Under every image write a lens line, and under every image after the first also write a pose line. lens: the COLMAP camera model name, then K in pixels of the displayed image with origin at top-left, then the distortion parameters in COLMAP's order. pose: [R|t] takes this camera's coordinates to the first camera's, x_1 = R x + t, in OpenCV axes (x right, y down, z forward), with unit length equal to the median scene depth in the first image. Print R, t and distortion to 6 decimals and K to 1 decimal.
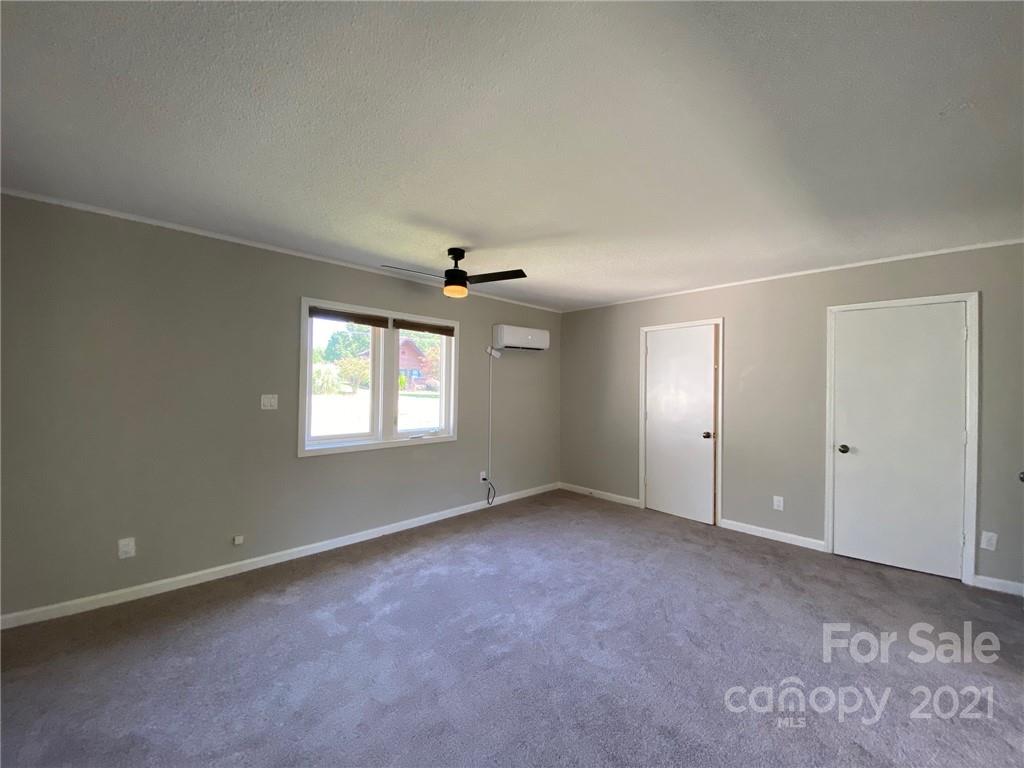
lens RADIAL K [[416.0, 0, 512.0], [0, 416.0, 384.0], [0, 0, 1]] dist [0.027298, -0.021321]
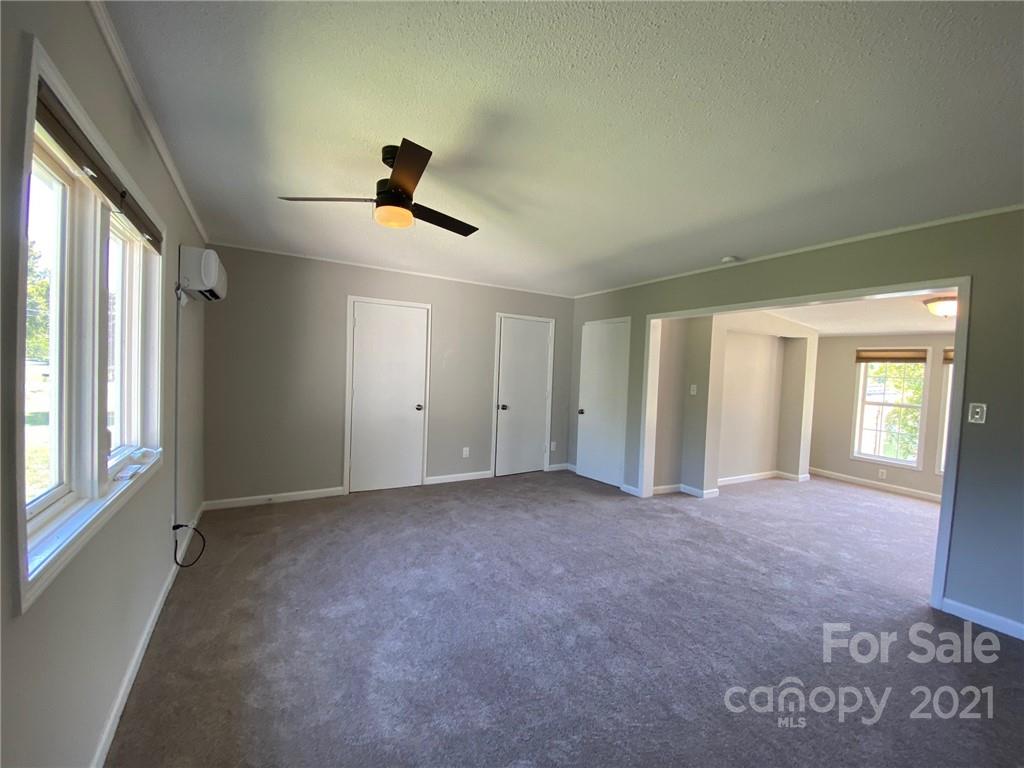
lens RADIAL K [[416.0, 0, 512.0], [0, 416.0, 384.0], [0, 0, 1]] dist [0.027298, -0.021321]
pose [[0.240521, -0.039629, 0.969835, -0.604701], [-0.038613, 0.997985, 0.050355, -0.007485], [-0.969876, -0.049560, 0.238506, 0.545886]]
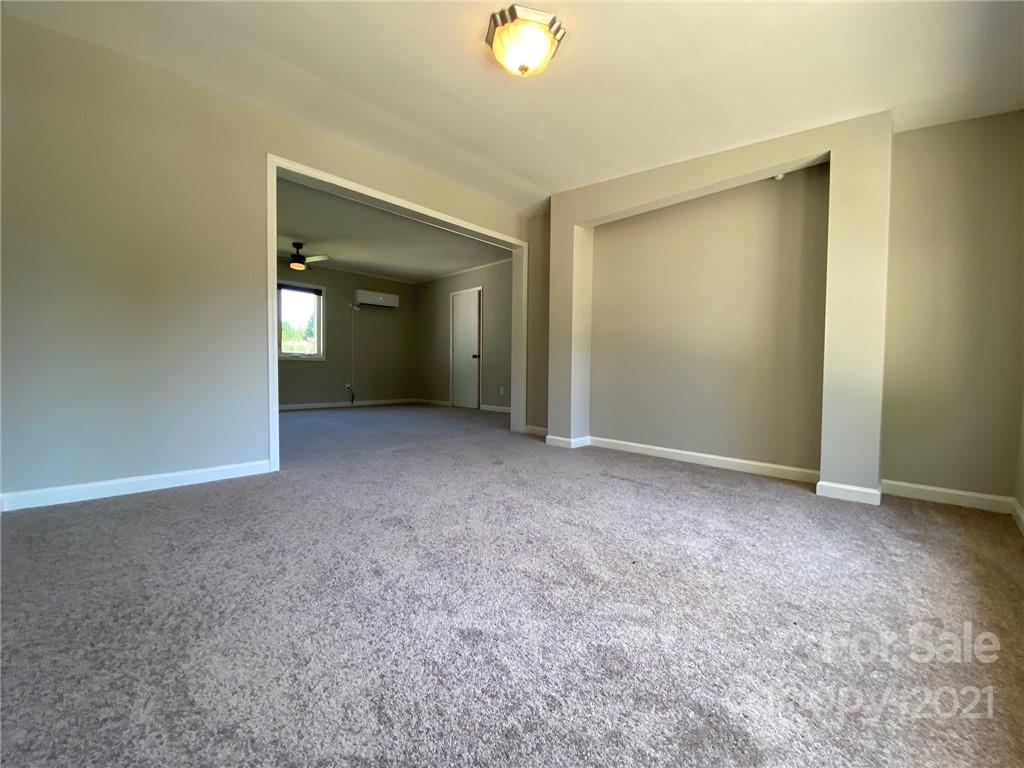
lens RADIAL K [[416.0, 0, 512.0], [0, 416.0, 384.0], [0, 0, 1]] dist [0.027298, -0.021321]
pose [[0.997130, -0.000815, 0.075706, 0.536920], [-0.003013, 0.998723, 0.050432, 0.162506], [-0.075650, -0.050515, 0.995854, -0.760674]]
